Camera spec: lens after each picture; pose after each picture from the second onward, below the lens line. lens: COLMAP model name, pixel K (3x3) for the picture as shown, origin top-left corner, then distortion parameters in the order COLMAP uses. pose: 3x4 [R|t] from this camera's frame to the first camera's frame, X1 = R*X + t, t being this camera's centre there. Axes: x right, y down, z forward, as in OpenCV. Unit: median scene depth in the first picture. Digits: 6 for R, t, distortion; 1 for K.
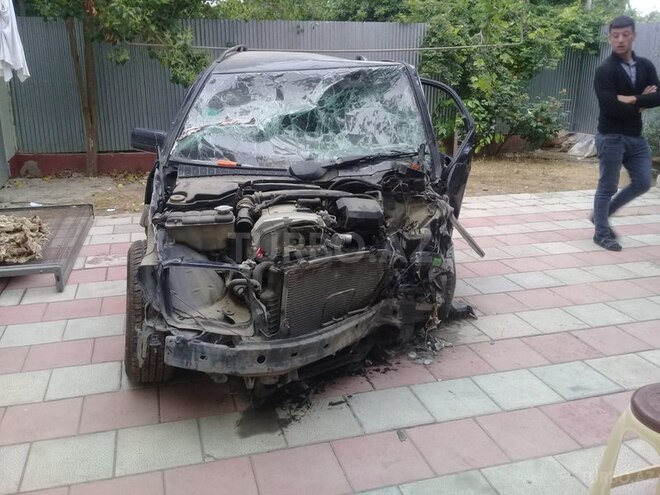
lens RADIAL K [[604.1, 0, 332.8], [0, 604.1, 245.2], [0, 0, 1]] dist [0.119730, -0.207348]
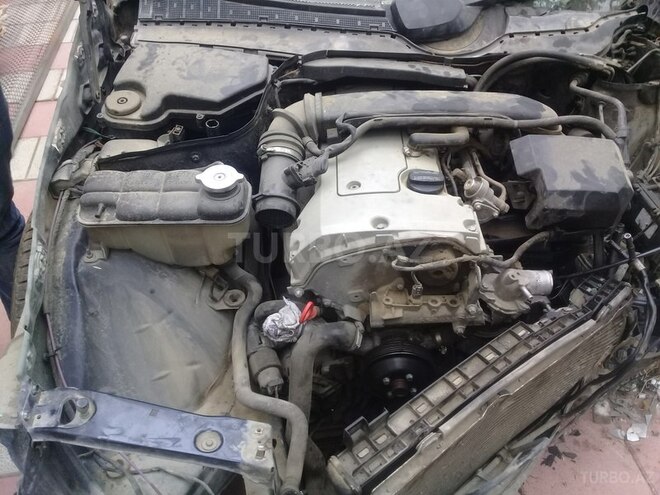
lens RADIAL K [[604.1, 0, 332.8], [0, 604.1, 245.2], [0, 0, 1]] dist [0.119730, -0.207348]
pose [[0.992014, 0.083625, -0.094419, -0.065207], [-0.034267, 0.899138, 0.436322, -0.181423], [0.121383, -0.429602, 0.894823, 0.609081]]
